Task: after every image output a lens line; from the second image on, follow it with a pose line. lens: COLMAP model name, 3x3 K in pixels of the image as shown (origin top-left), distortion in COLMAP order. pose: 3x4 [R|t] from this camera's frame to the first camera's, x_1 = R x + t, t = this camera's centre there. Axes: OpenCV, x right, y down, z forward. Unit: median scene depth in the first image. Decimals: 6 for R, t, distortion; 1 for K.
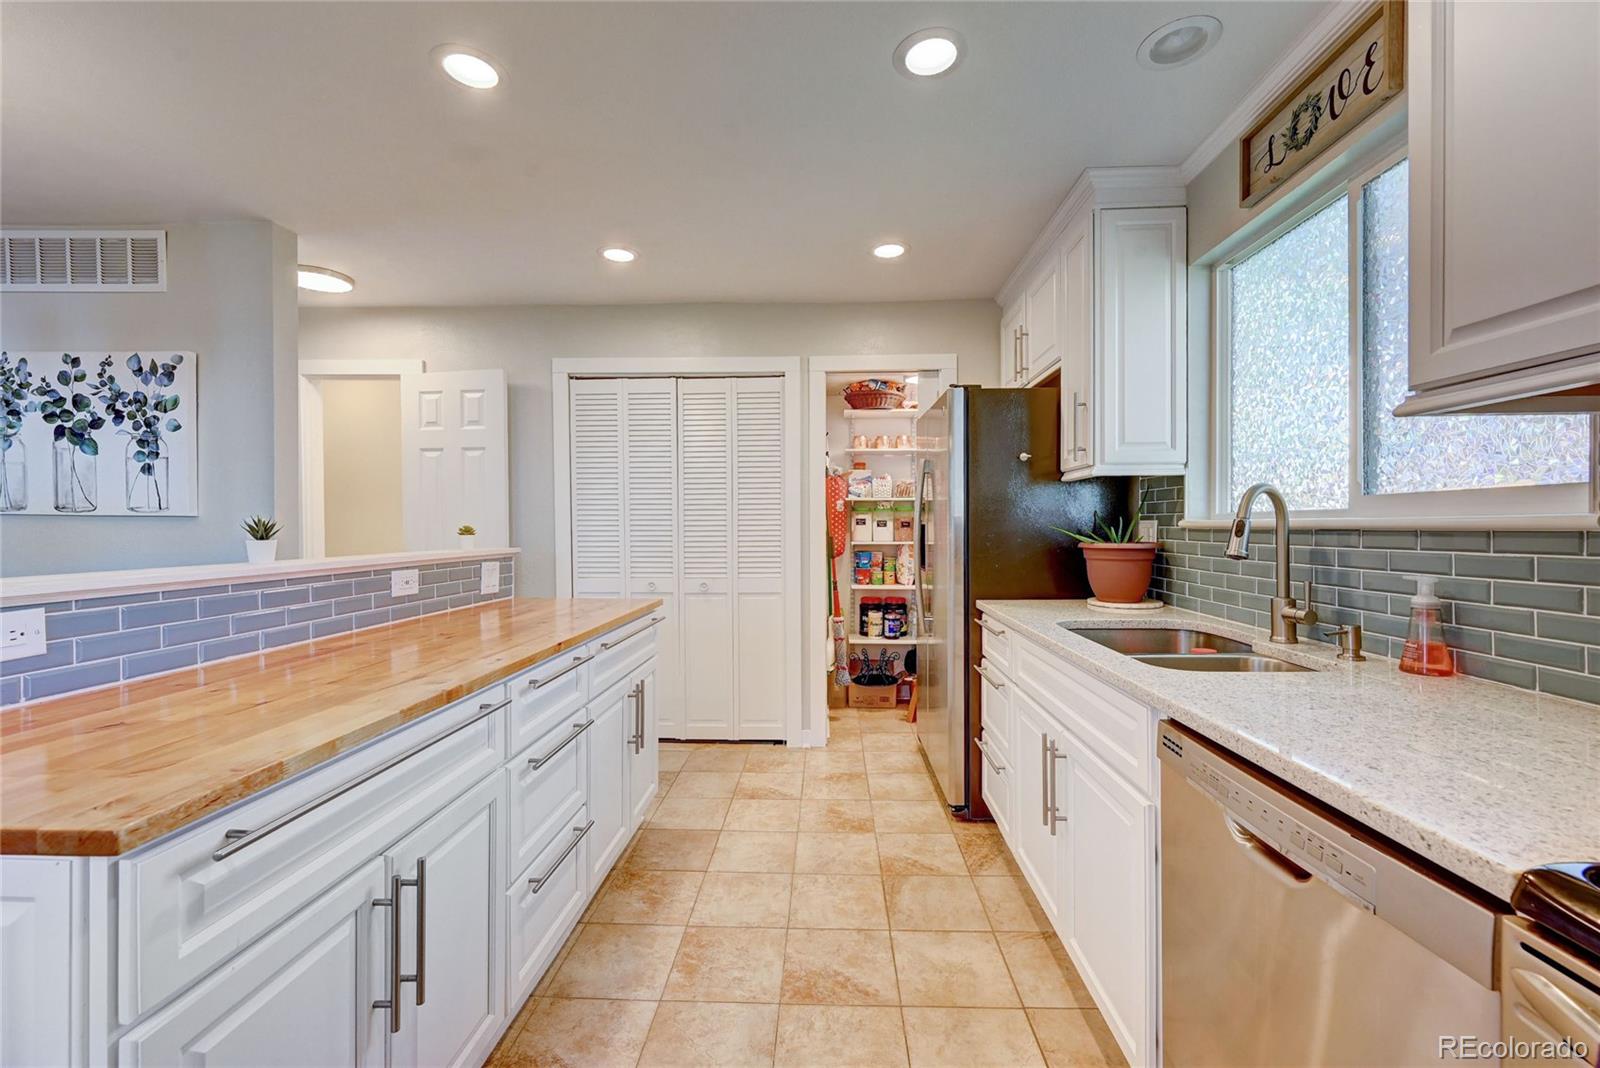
lens RADIAL K [[640.4, 0, 798.0], [0, 640.4, 528.8], [0, 0, 1]] dist [-0.000582, 0.000235]
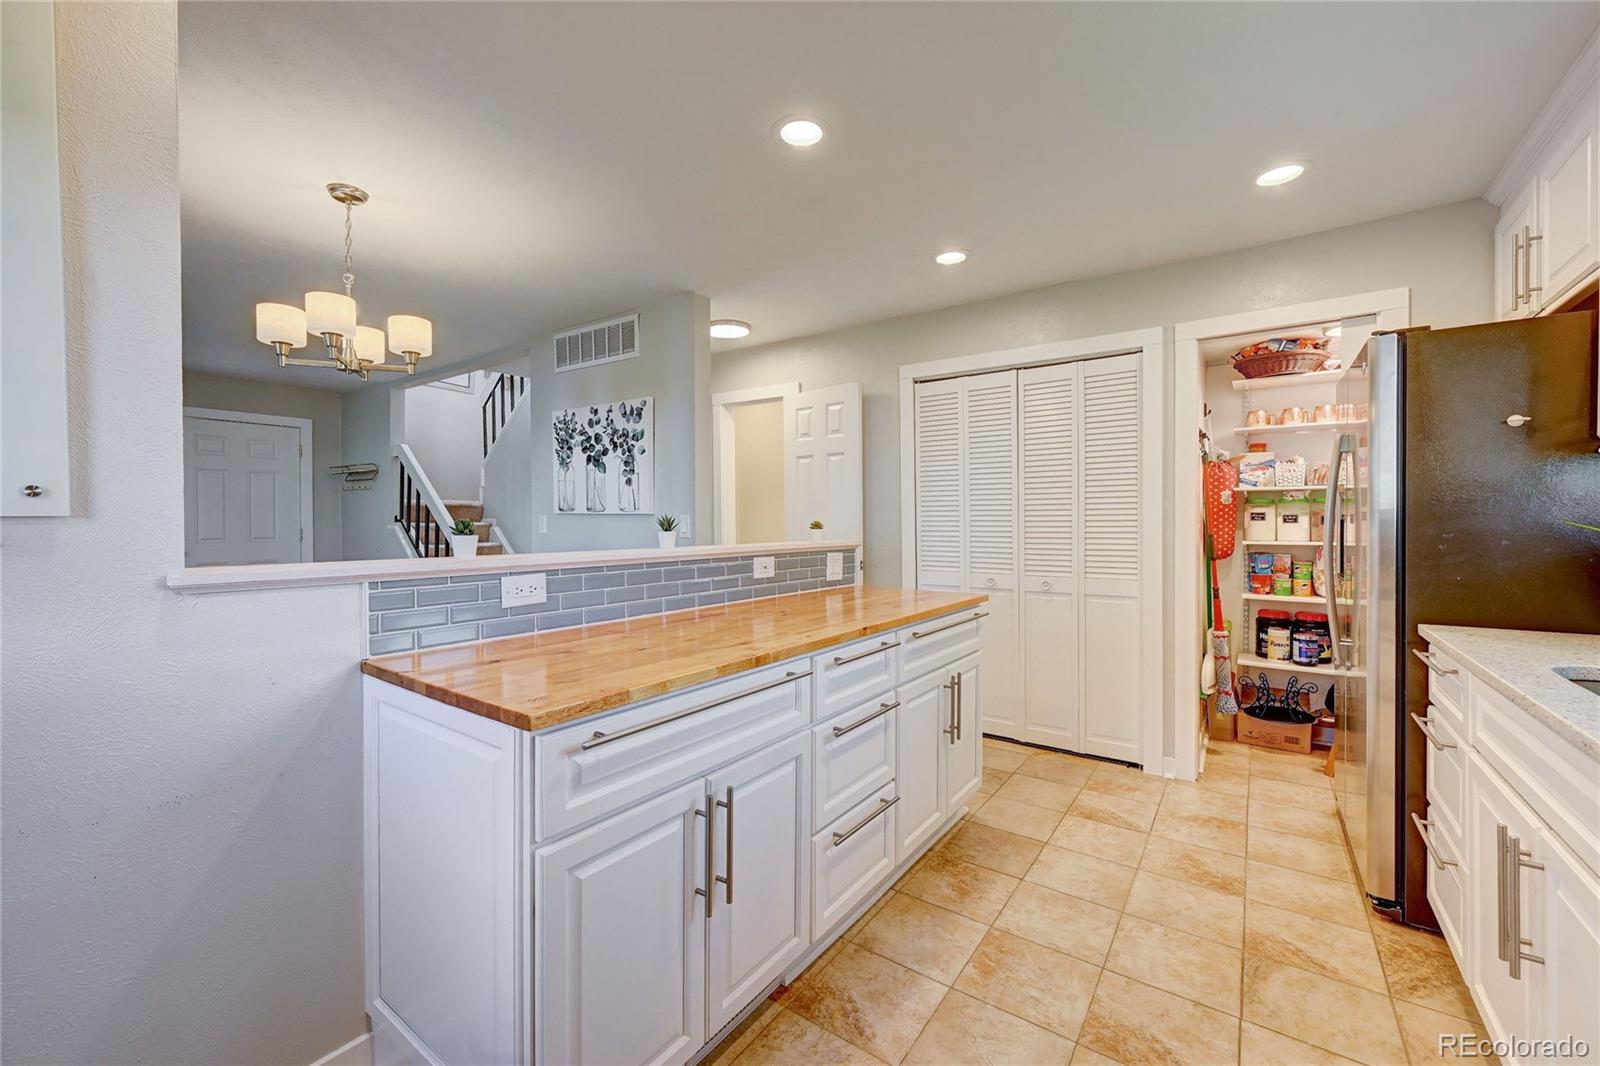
lens RADIAL K [[633.1, 0, 797.5], [0, 633.1, 526.2], [0, 0, 1]] dist [-0.000928, 0.000046]
pose [[0.837126, 0.004970, -0.546987, 0.080447], [-0.003286, 0.999986, 0.004057, 0.000088], [0.547000, -0.001599, 0.837131, 0.015550]]
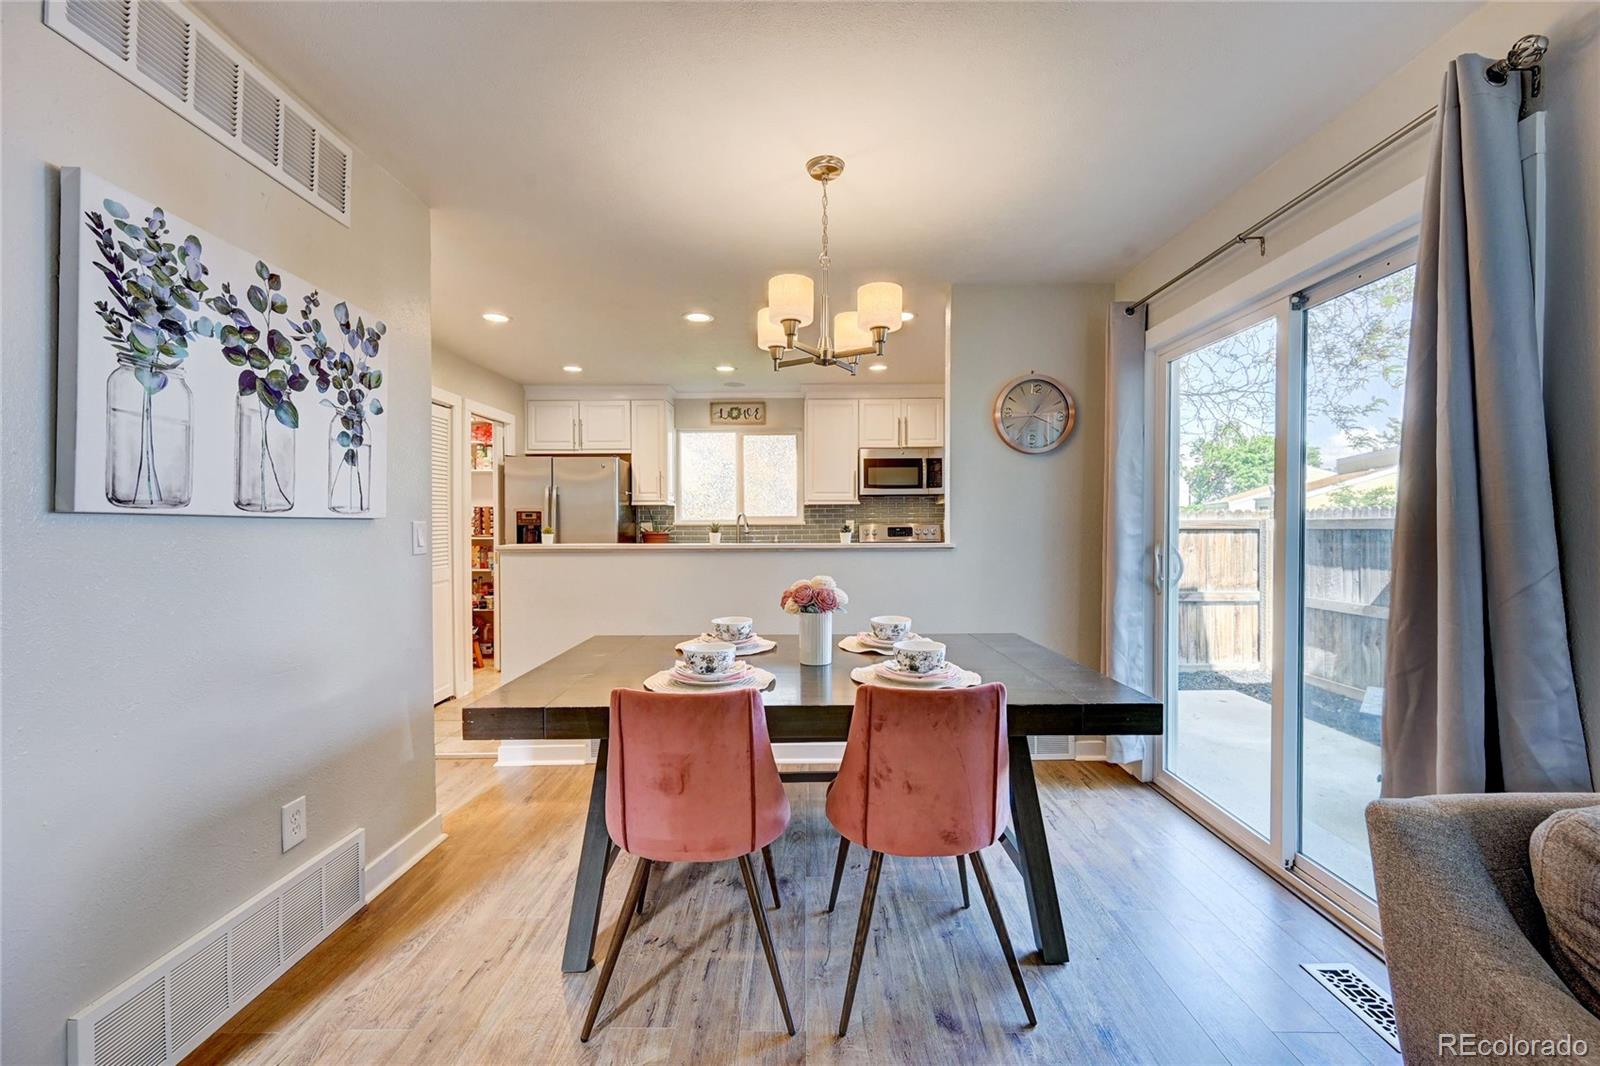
lens RADIAL K [[638.7, 0, 803.6], [0, 638.7, 530.6], [0, 0, 1]] dist [-0.003037, -0.000314]
pose [[-0.044632, -0.014198, 0.998903, -1.802181], [0.009415, 0.999849, 0.014632, -0.011680], [-0.998959, 0.010058, -0.044492, 0.495386]]
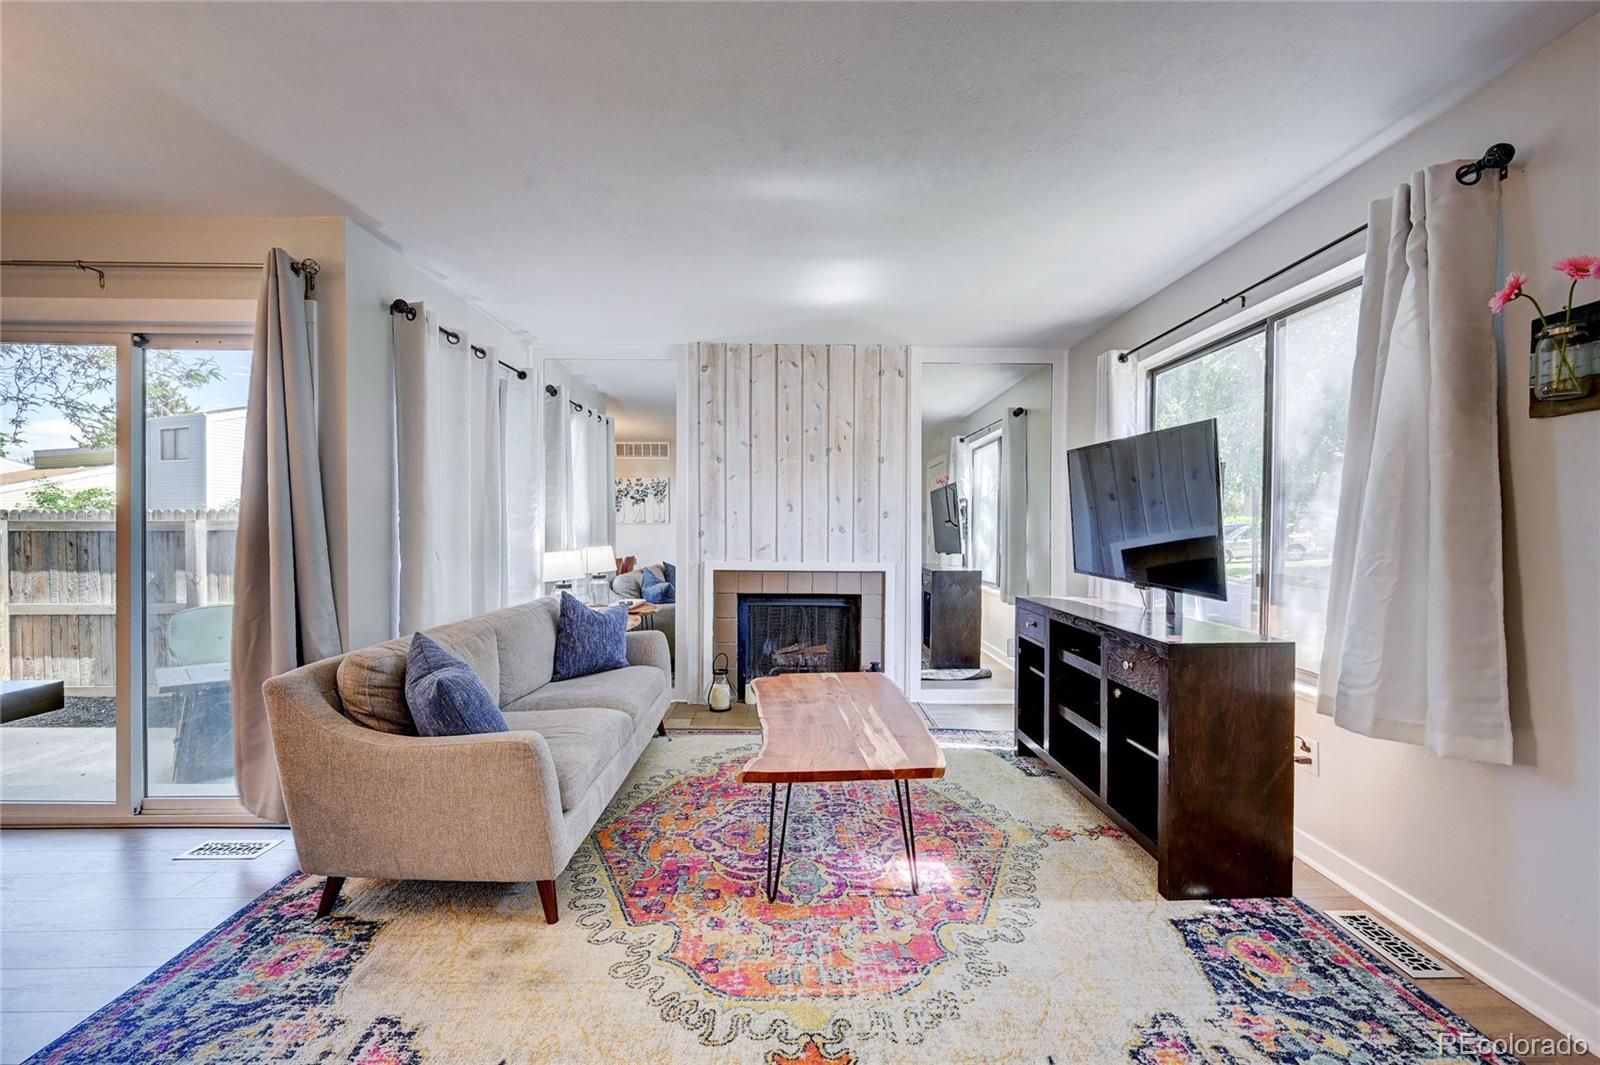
lens RADIAL K [[634.5, 0, 800.8], [0, 634.5, 537.7], [0, 0, 1]] dist [-0.001185, -0.000001]
pose [[-0.998180, -0.006705, -0.059923, -1.977034], [-0.008049, 0.999721, 0.022217, -0.012792], [0.059757, 0.022659, -0.997956, 0.866158]]
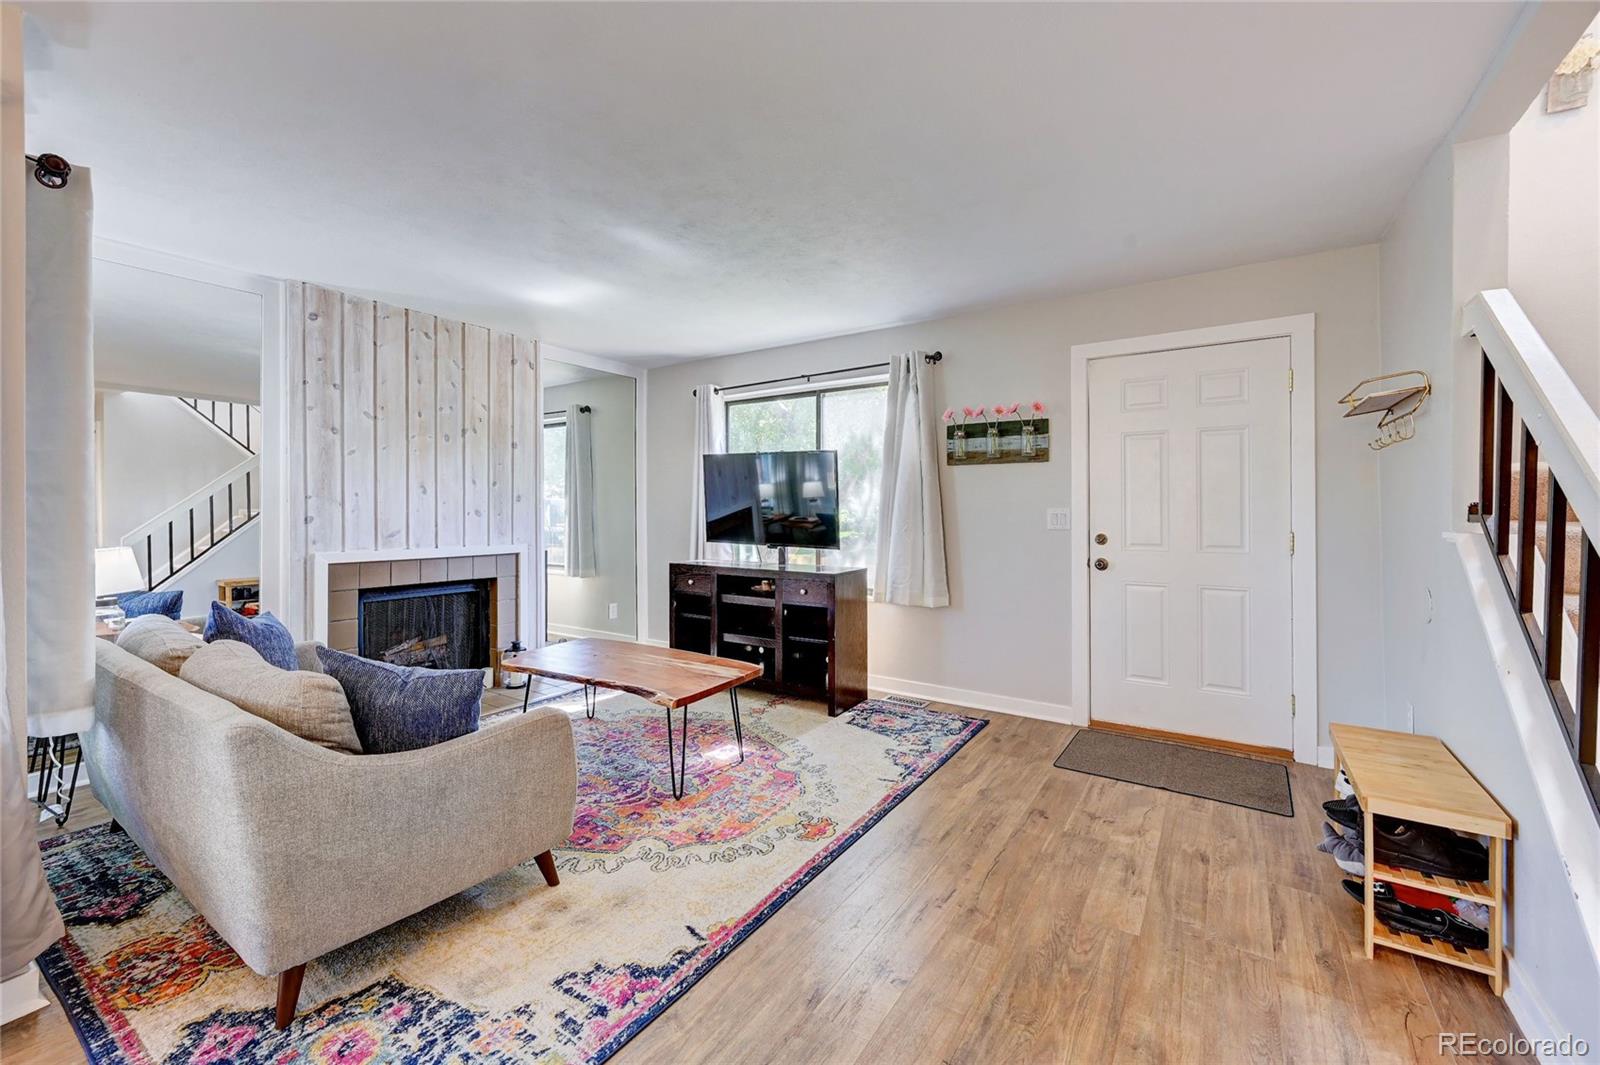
lens RADIAL K [[646.0, 0, 805.8], [0, 646.0, 510.5], [0, 0, 1]] dist [0.000876, 0.000125]
pose [[-0.510864, -0.001176, -0.859661, -1.202583], [-0.005519, 0.999983, 0.001912, -0.012551], [0.859644, 0.005721, -0.510861, 0.794741]]
